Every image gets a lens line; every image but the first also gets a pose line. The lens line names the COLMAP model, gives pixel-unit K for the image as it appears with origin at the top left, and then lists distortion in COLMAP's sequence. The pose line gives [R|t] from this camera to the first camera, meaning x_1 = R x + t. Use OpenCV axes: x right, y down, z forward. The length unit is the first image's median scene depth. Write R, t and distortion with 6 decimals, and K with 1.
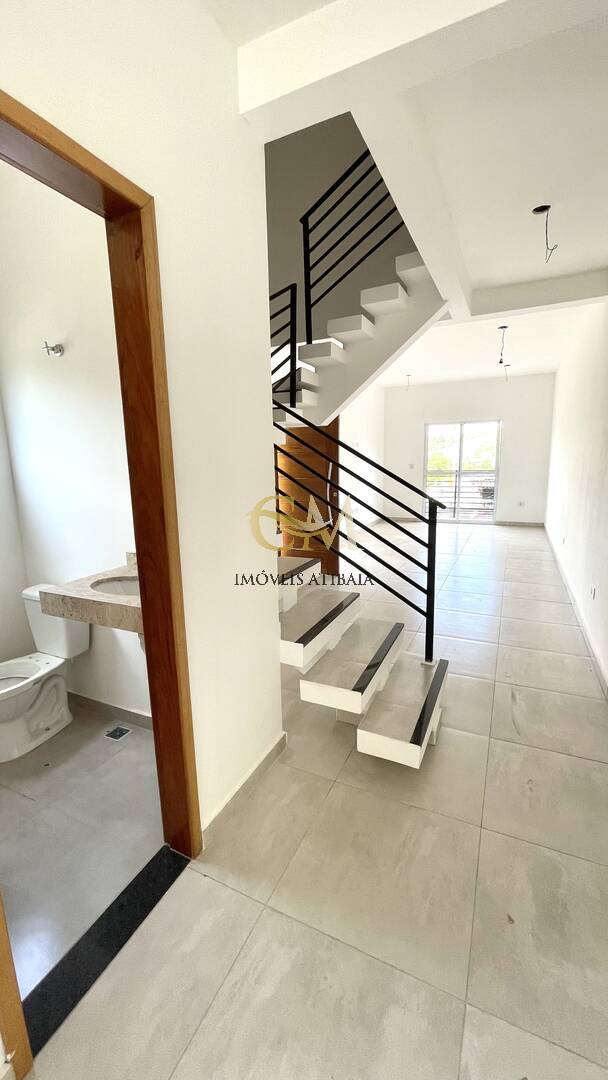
lens RADIAL K [[436.0, 0, 304.0], [0, 436.0, 540.0], [0, 0, 1]] dist [-0.014823, -0.000020]
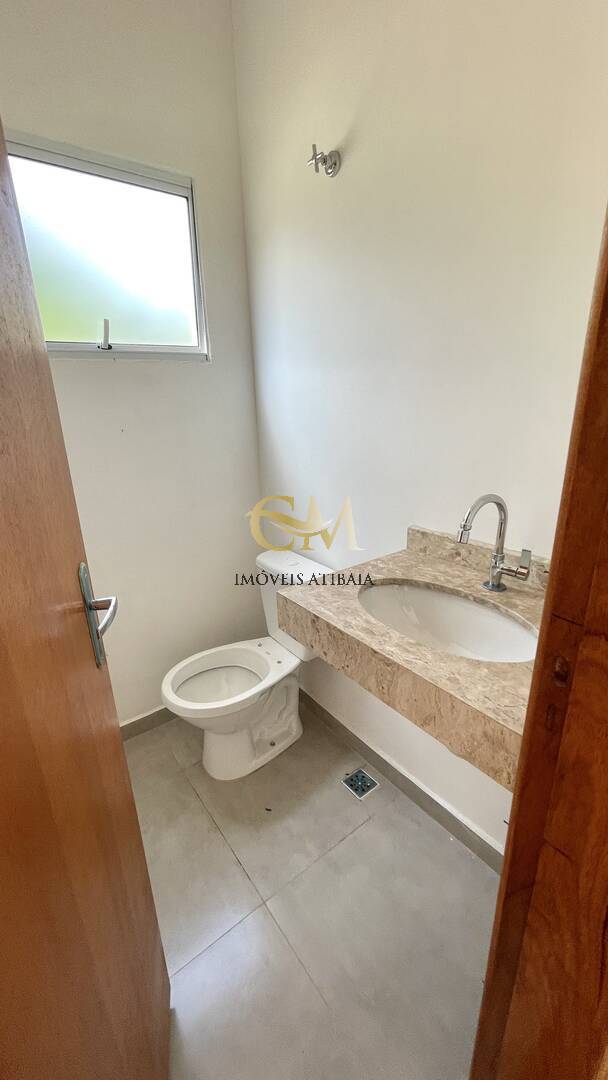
lens RADIAL K [[434.0, 0, 304.0], [0, 434.0, 540.0], [0, 0, 1]] dist [0.004536, -0.004228]
pose [[0.881309, 0.143154, -0.450334, -0.255362], [-0.076350, 0.983624, 0.163261, -0.039762], [0.466331, -0.109500, 0.877807, 0.400779]]
